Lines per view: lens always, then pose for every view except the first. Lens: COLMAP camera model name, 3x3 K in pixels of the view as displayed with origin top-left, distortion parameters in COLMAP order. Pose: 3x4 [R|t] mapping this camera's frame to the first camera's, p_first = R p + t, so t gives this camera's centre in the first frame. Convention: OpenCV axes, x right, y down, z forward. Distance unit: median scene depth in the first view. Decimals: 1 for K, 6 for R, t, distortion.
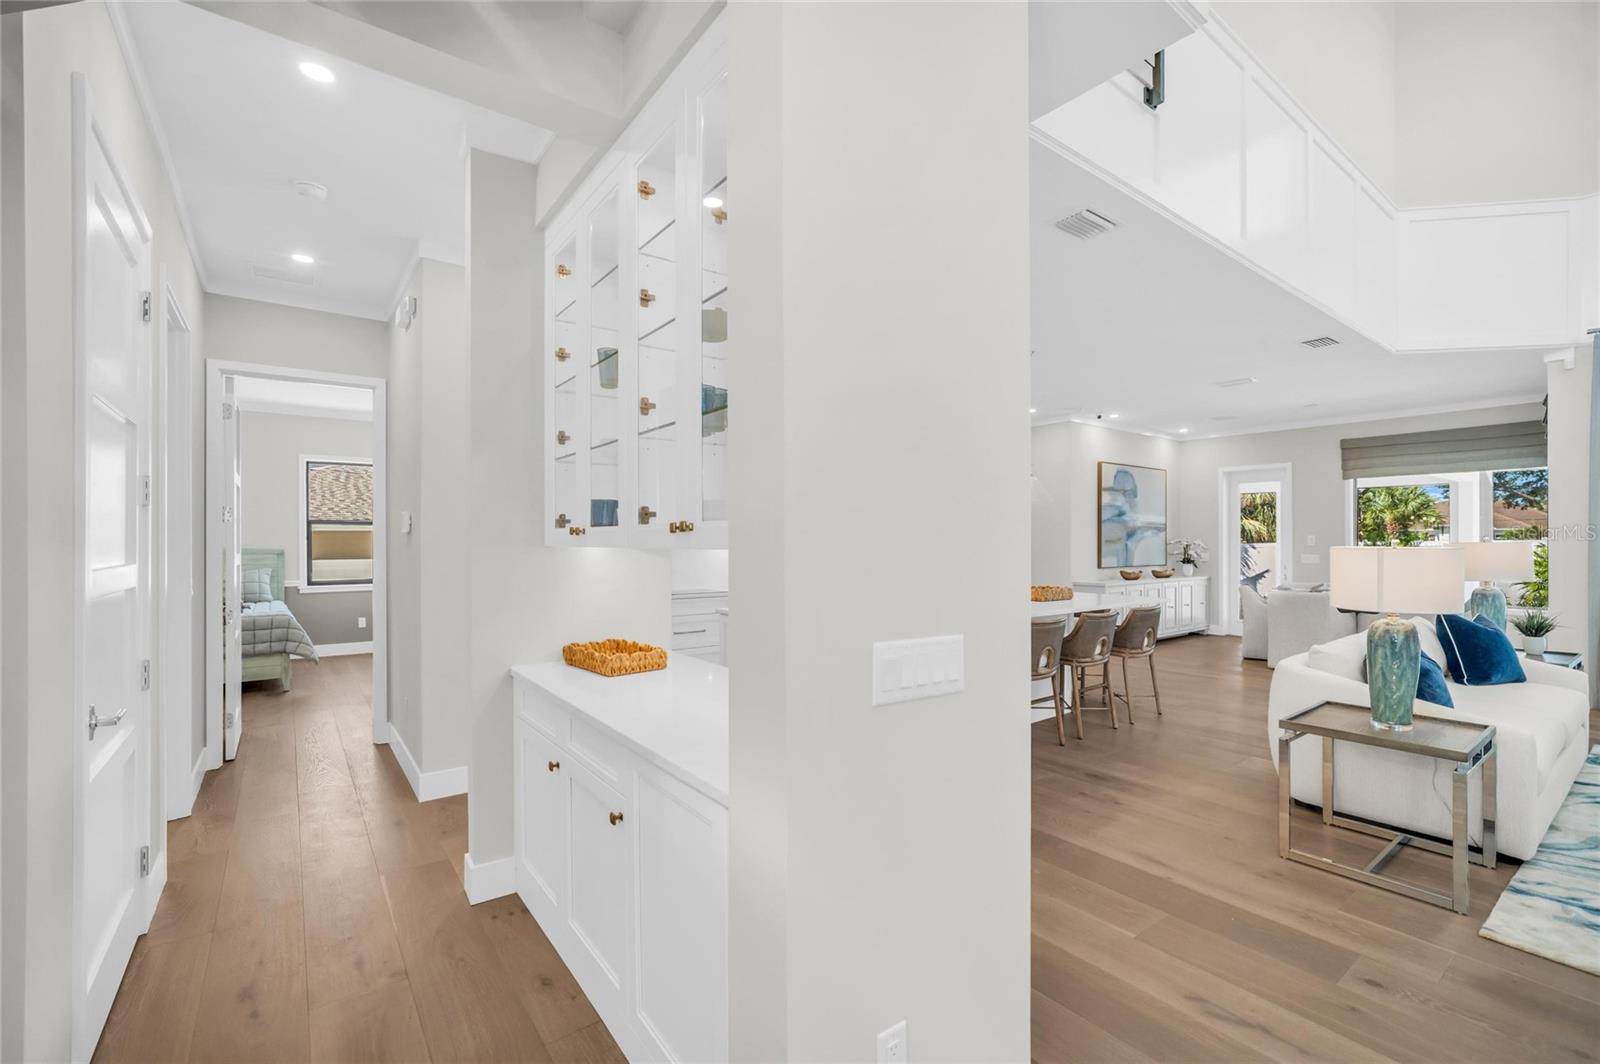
lens RADIAL K [[683.0, 0, 799.8], [0, 683.0, 536.4], [0, 0, 1]] dist [-0.000002, 0.000002]
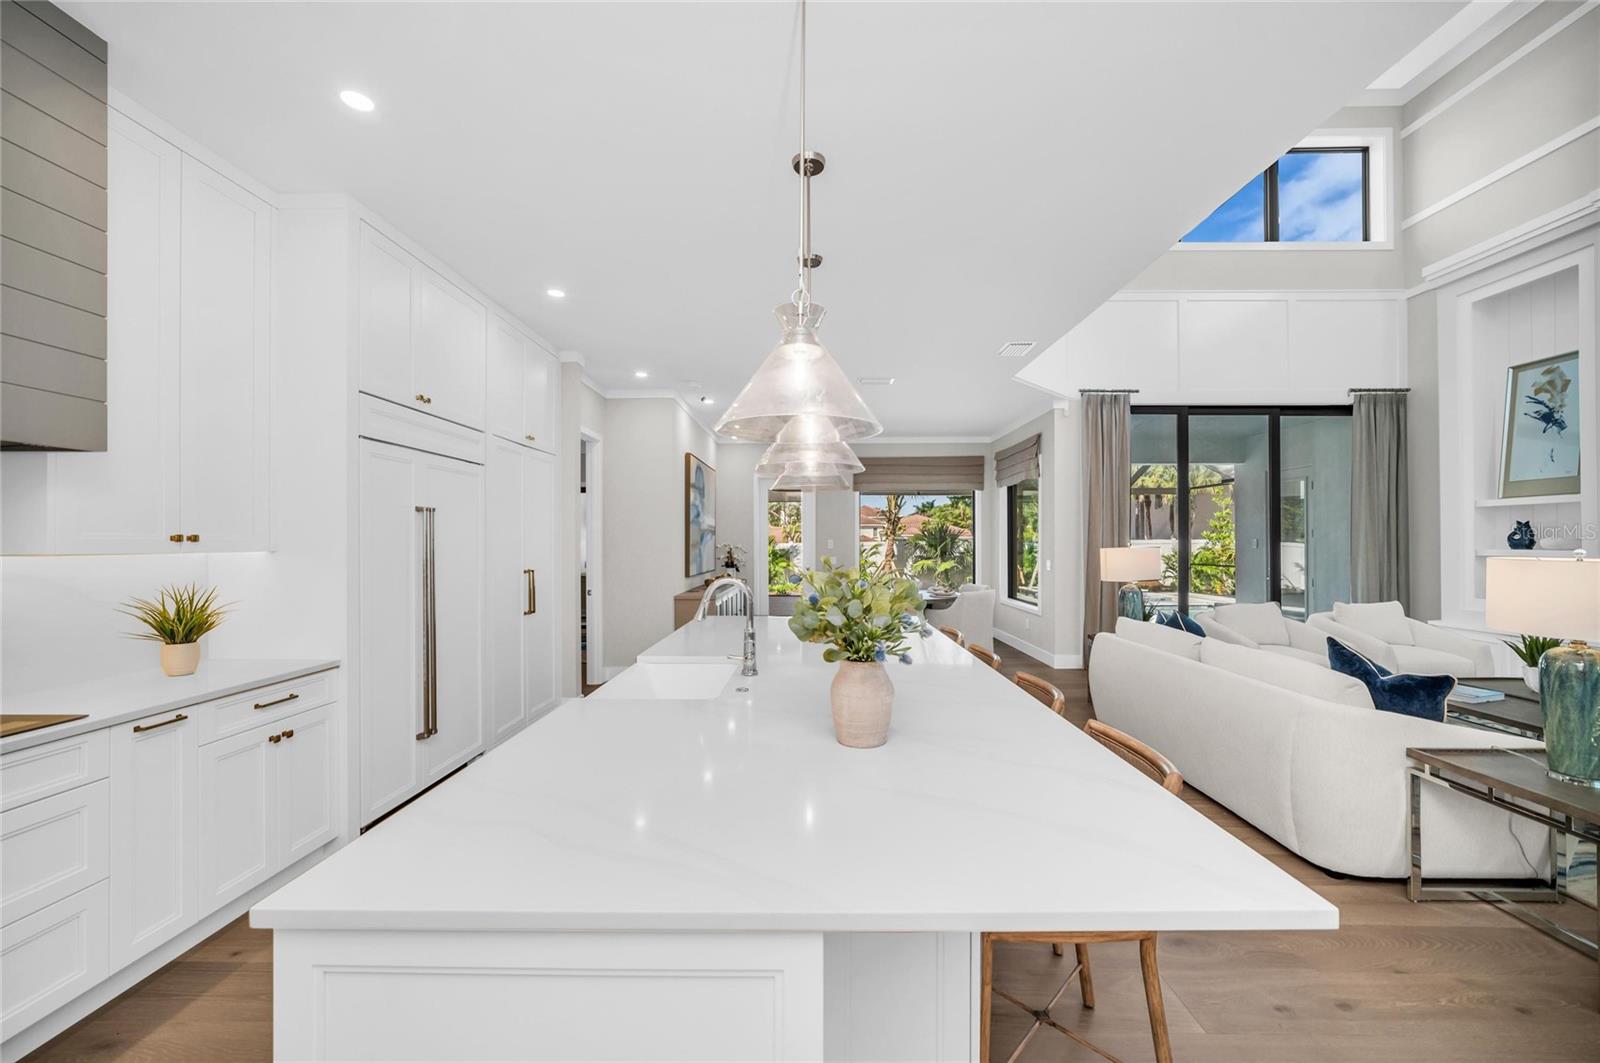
lens RADIAL K [[623.6, 0, 800.6], [0, 623.6, 539.0], [0, 0, 1]] dist [0.002365, 0.000235]
pose [[0.614086, 0.005271, 0.789222, -0.093440], [-0.003758, 0.999986, -0.003754, 0.001524], [-0.789230, -0.000661, 0.614097, 0.400344]]
